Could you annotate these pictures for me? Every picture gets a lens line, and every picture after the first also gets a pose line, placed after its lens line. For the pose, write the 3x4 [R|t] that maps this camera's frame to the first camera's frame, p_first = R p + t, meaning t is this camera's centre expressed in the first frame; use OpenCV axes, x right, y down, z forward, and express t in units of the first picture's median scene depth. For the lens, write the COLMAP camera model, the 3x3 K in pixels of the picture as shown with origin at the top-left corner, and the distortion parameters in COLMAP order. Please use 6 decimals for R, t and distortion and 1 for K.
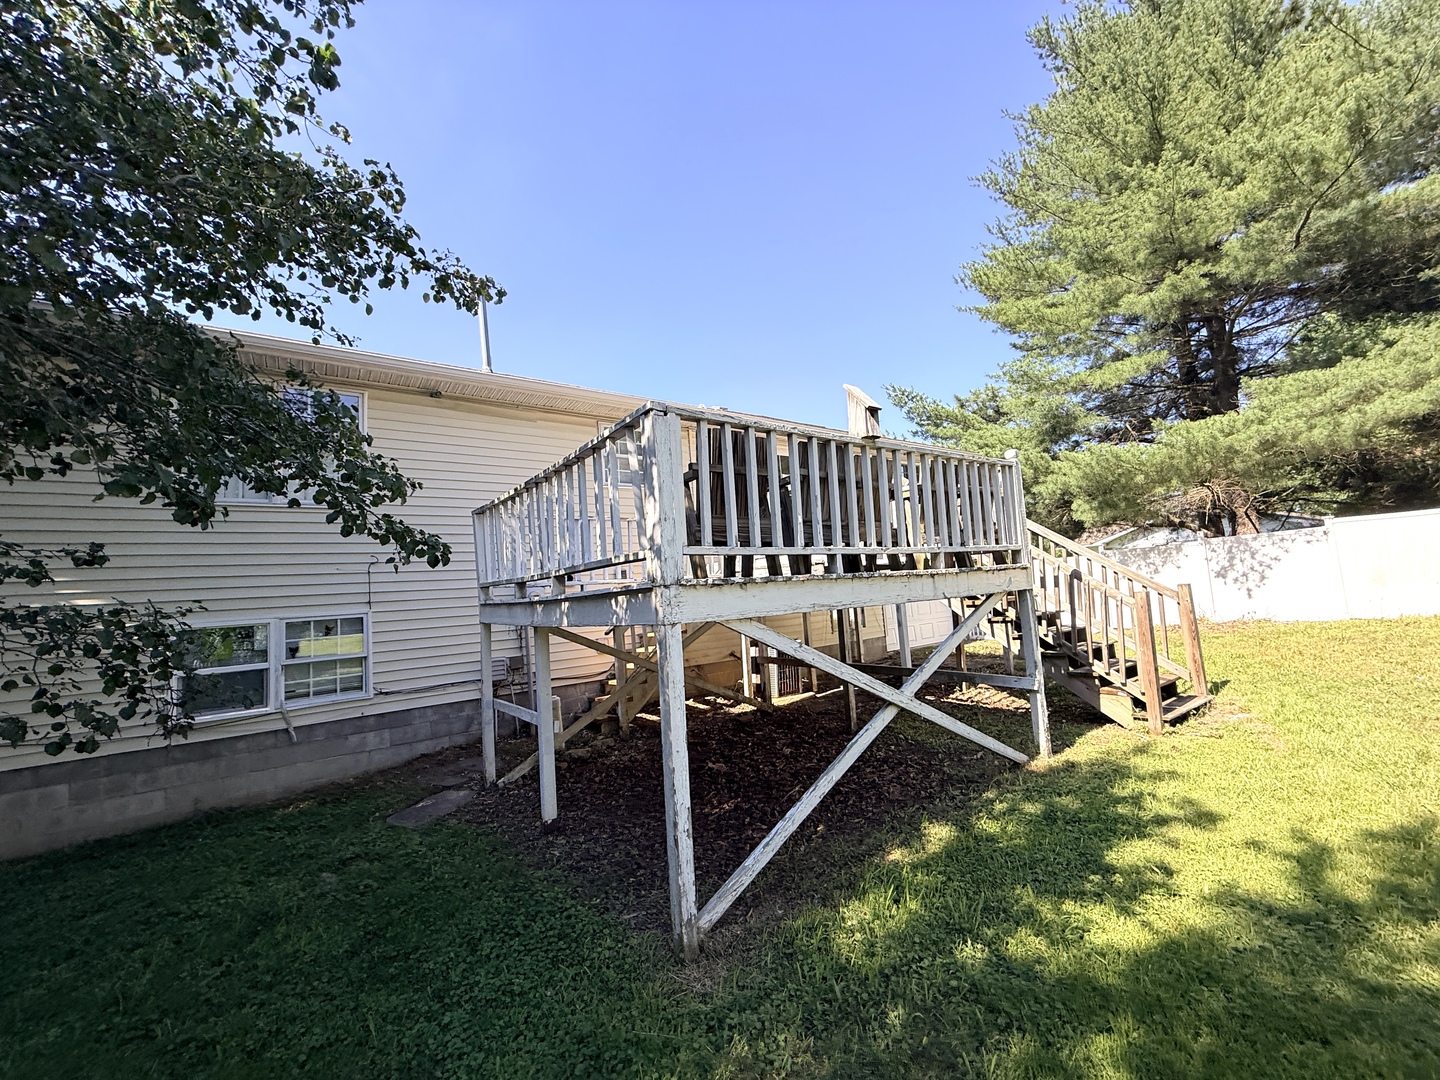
lens RADIAL K [[571.3, 0, 711.4], [0, 571.3, 538.3], [0, 0, 1]] dist [0.000034, -0.000084]
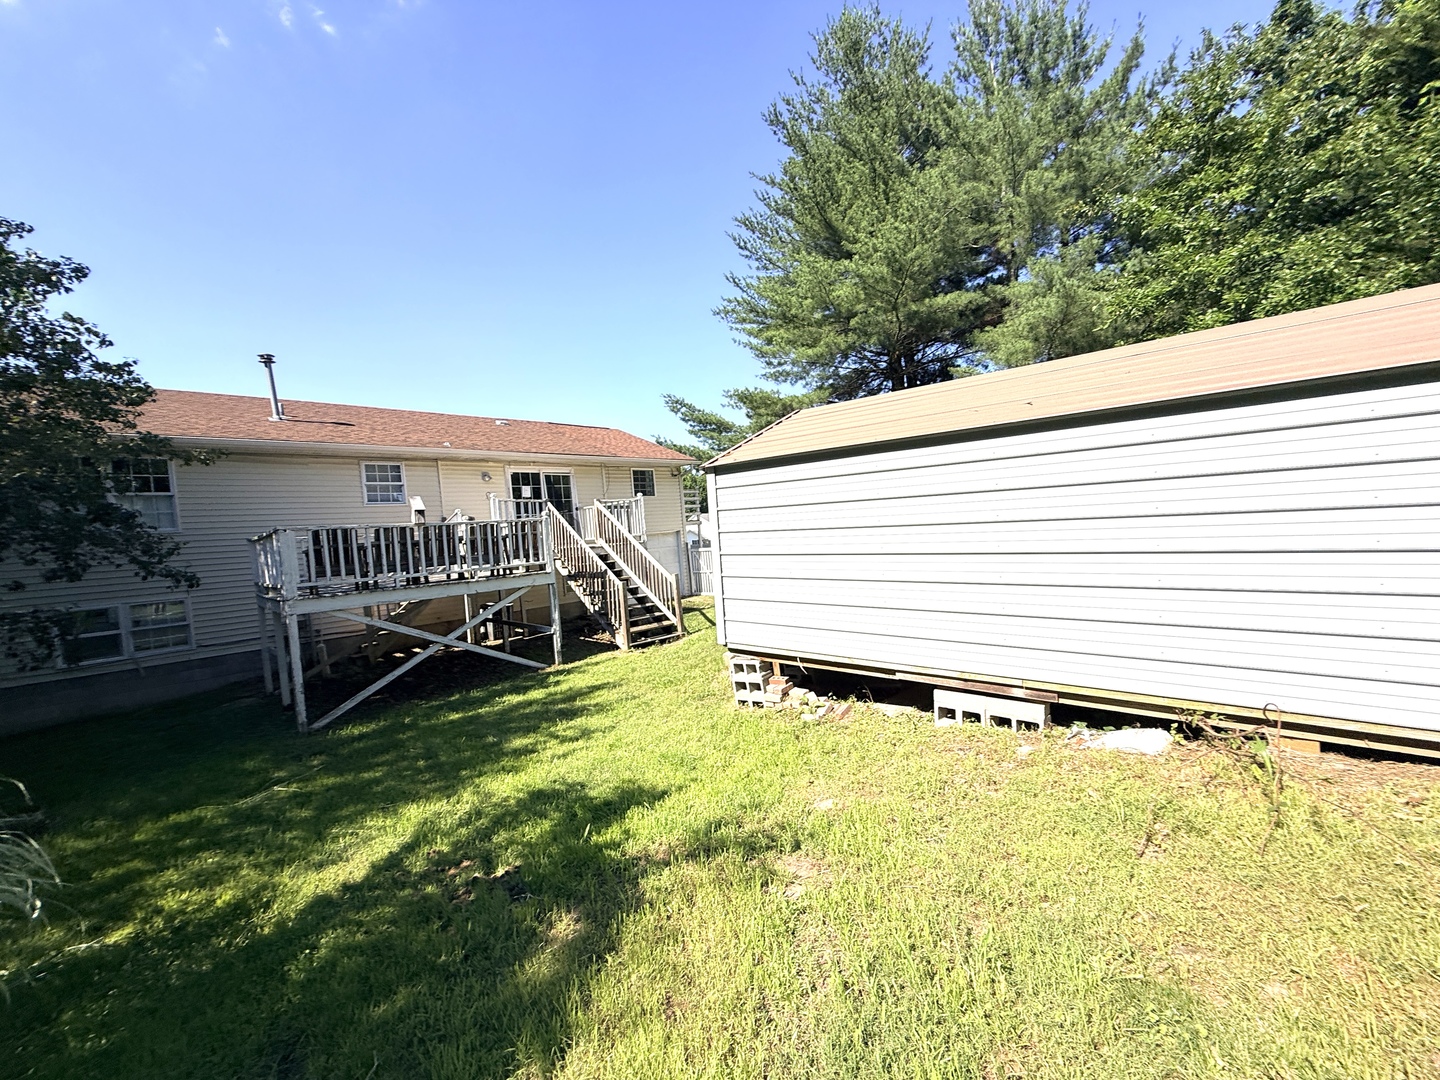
lens RADIAL K [[575.6, 0, 718.5], [0, 575.6, 555.5], [0, 0, 1]] dist [-0.011657, -0.000094]
pose [[0.989748, -0.009859, 0.142486, 0.729184], [-0.007646, 0.992527, 0.121787, -0.216215], [-0.142622, -0.121628, 0.982276, -0.862813]]
